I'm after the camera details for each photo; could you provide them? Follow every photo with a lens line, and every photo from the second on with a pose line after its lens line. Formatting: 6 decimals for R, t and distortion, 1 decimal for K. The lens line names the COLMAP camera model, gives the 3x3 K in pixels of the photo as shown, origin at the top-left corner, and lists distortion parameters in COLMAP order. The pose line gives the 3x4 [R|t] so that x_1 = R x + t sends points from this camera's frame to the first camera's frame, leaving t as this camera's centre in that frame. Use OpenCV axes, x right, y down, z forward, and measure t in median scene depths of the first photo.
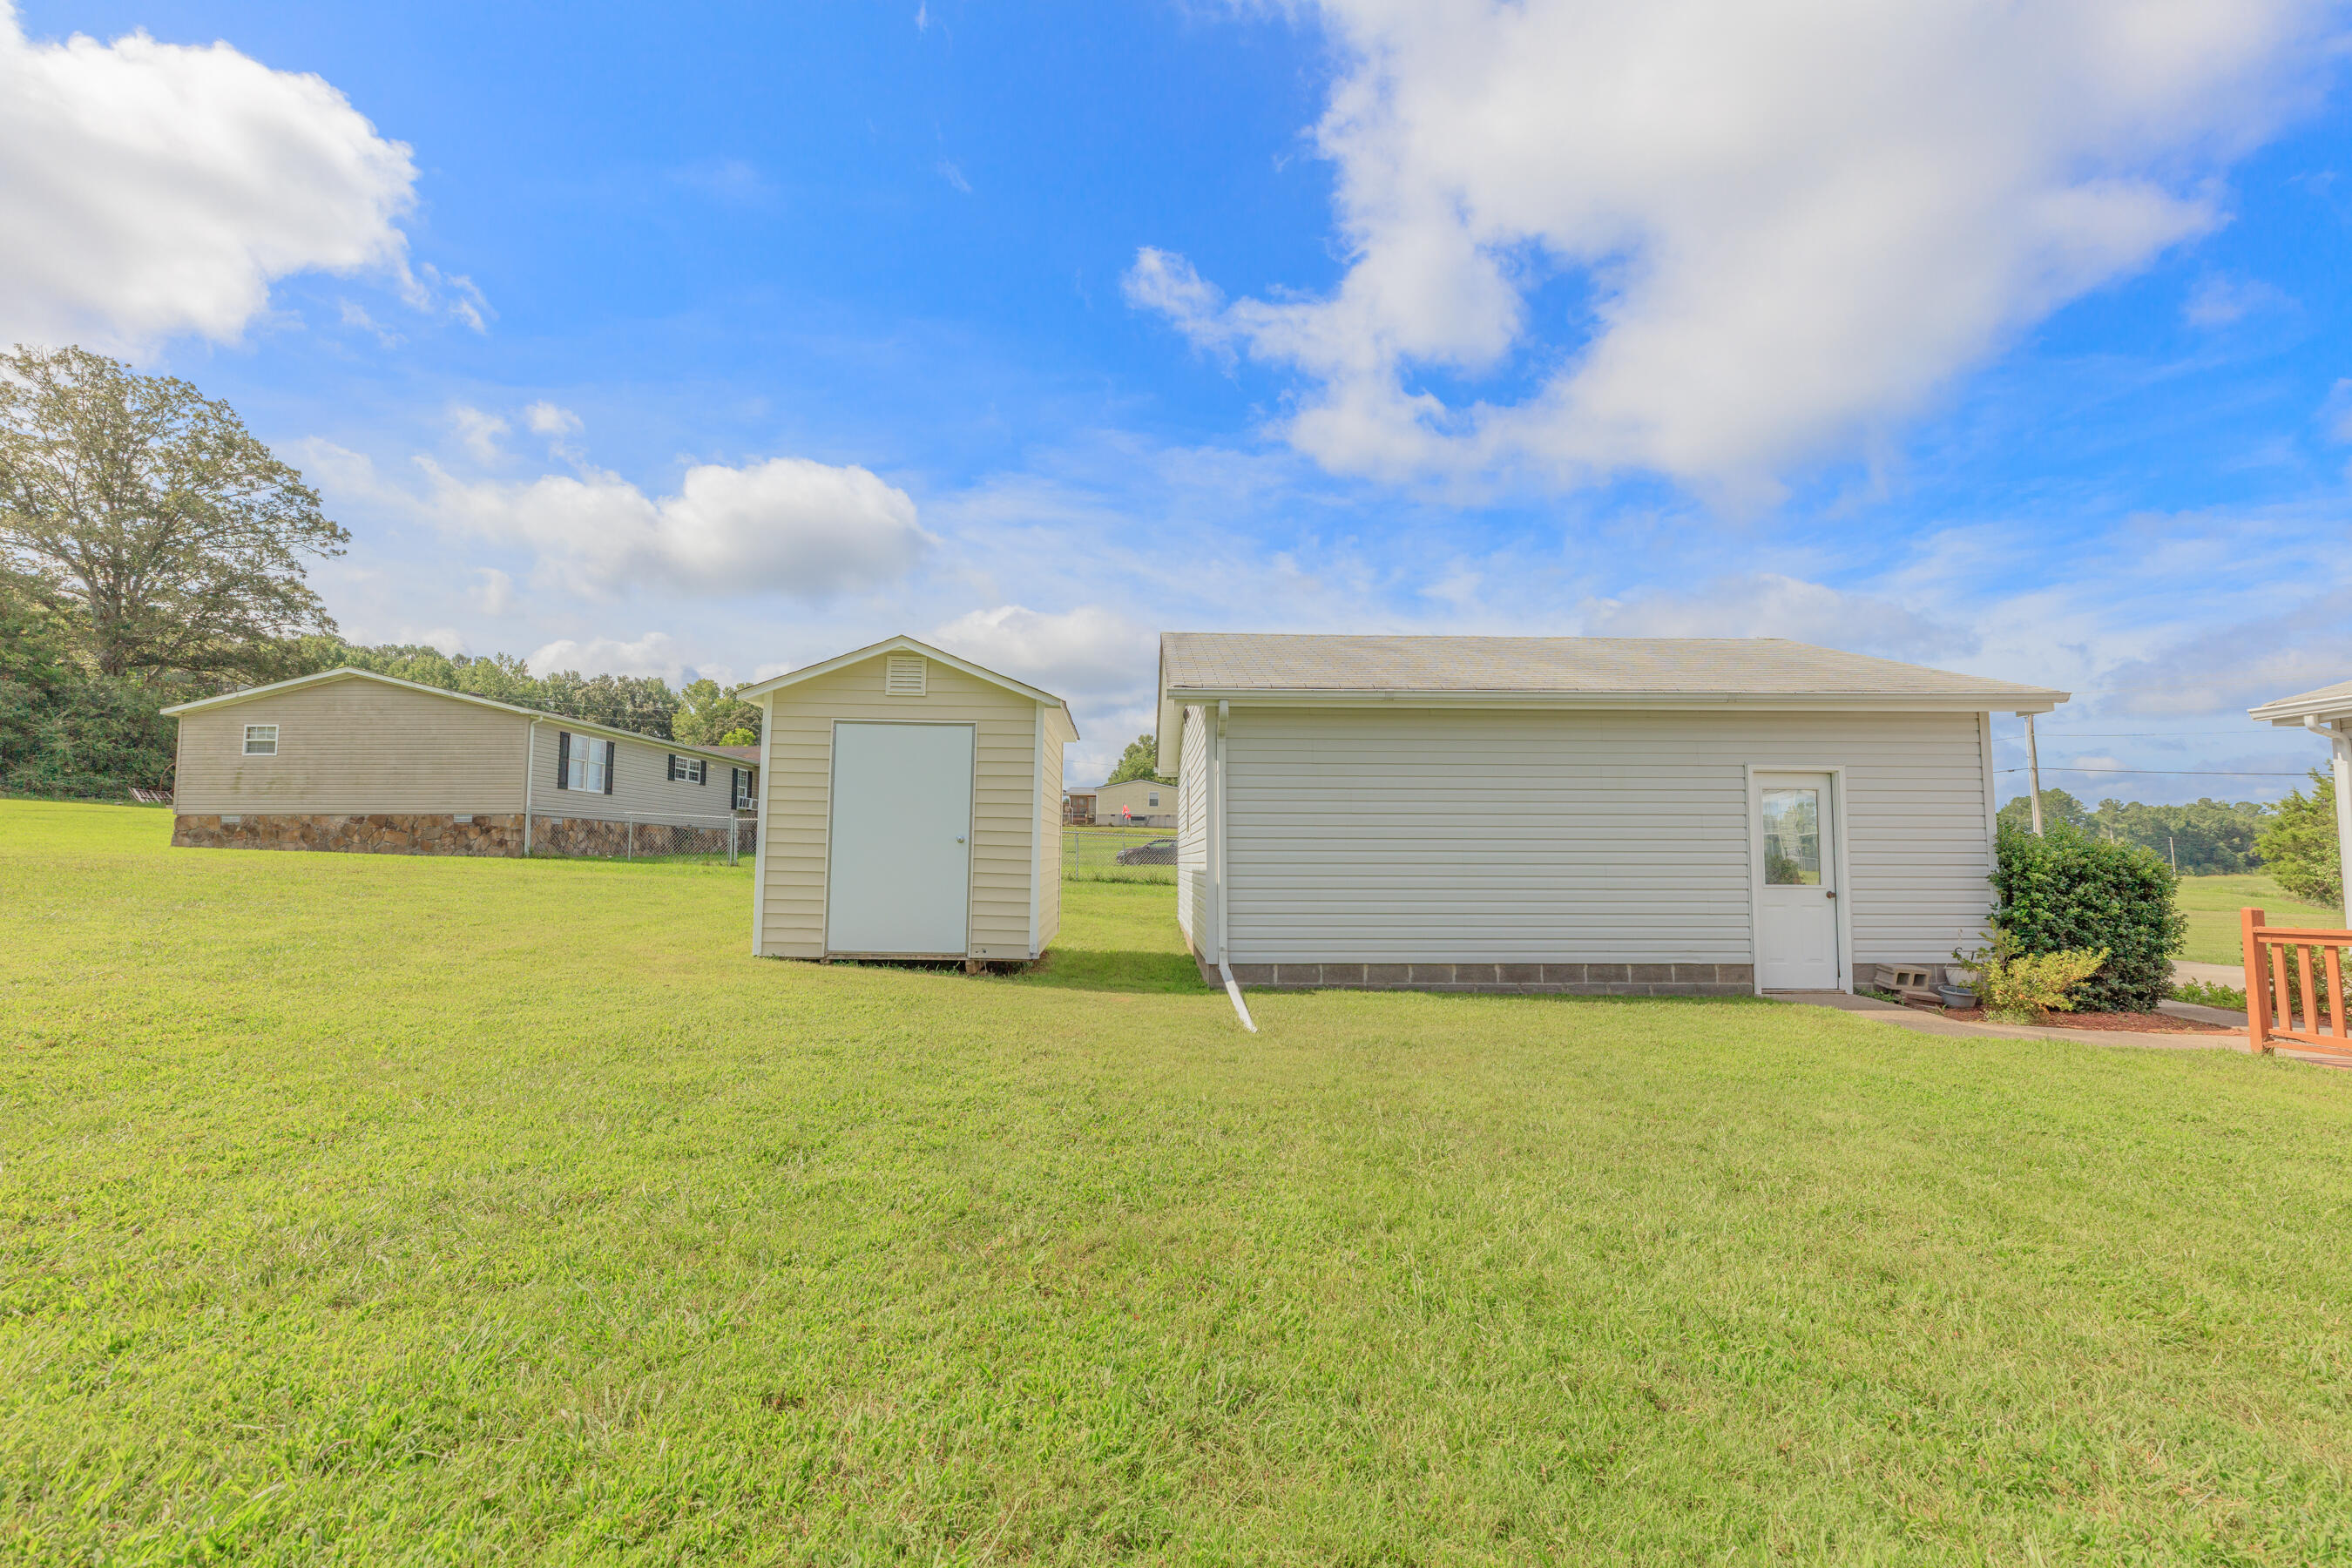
lens RADIAL K [[1051.0, 0, 1172.9], [0, 1051.0, 774.3], [0, 0, 1]] dist [0.005054, 0.000506]
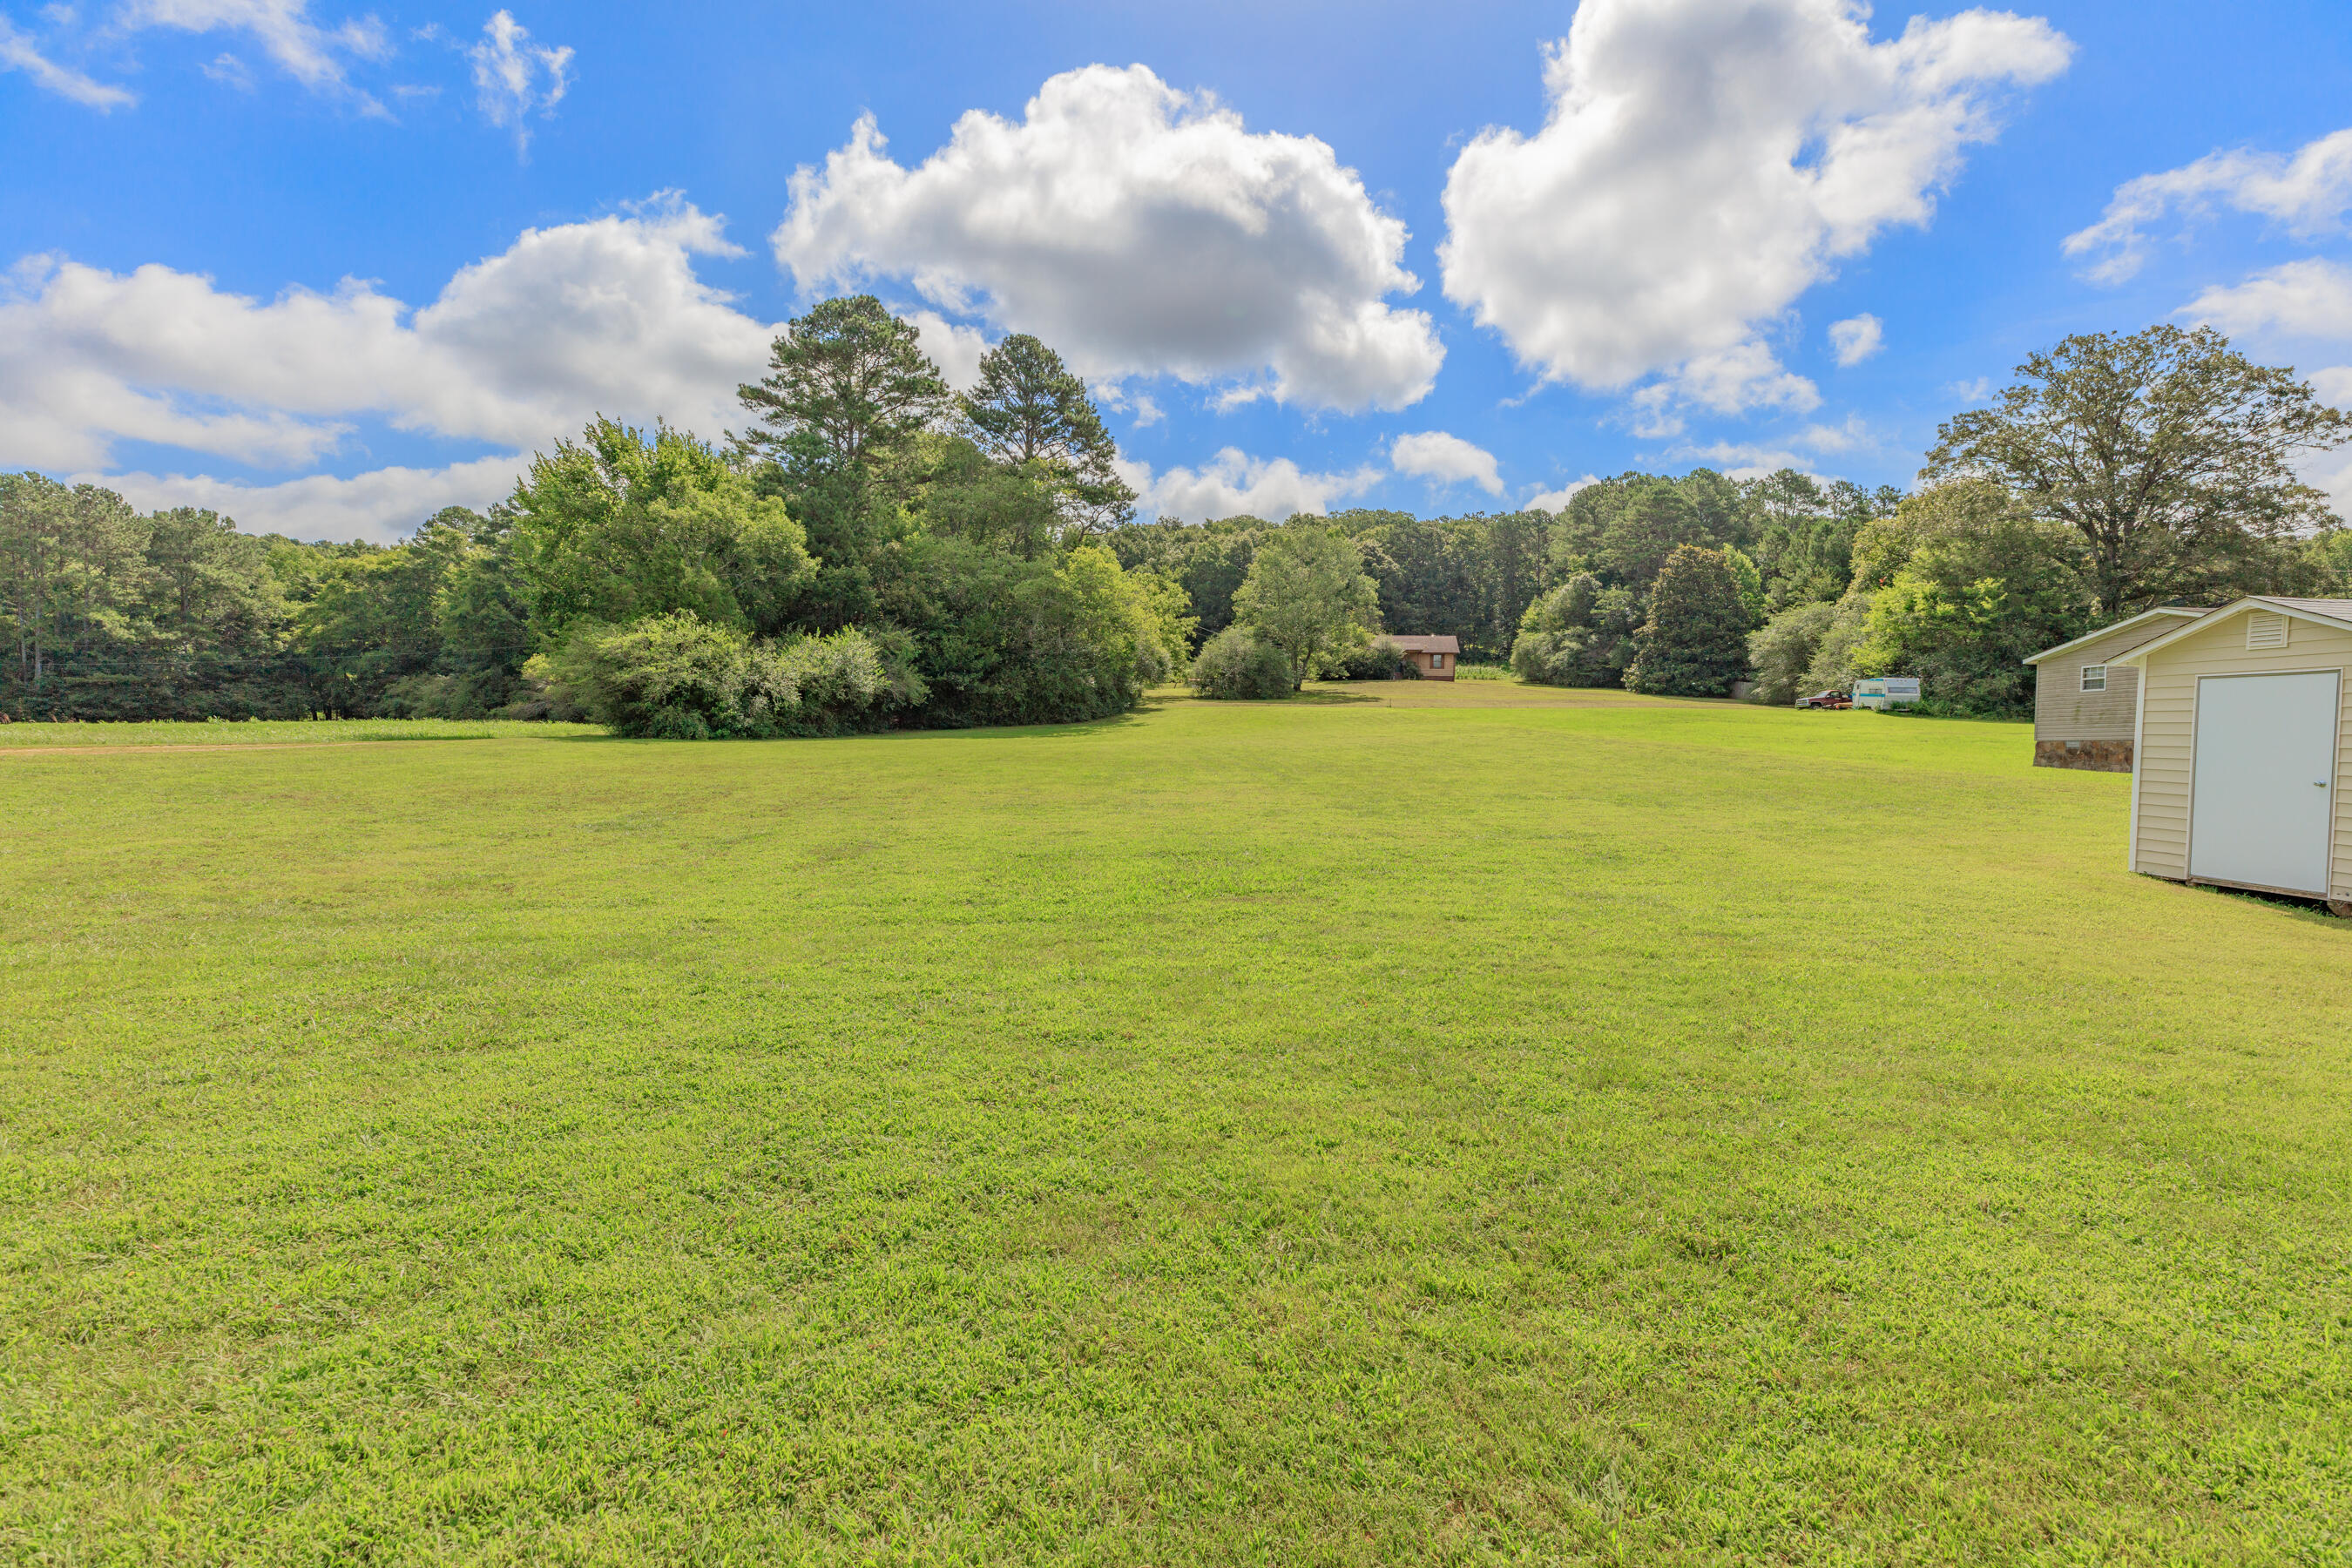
lens RADIAL K [[1051.0, 0, 1172.9], [0, 1051.0, 774.3], [0, 0, 1]] dist [0.005054, 0.000506]
pose [[0.001362, 0.027691, -0.999616, 0.138143], [0.055607, 0.998068, 0.027724, -0.006258], [0.998452, -0.055624, -0.000181, -0.018762]]
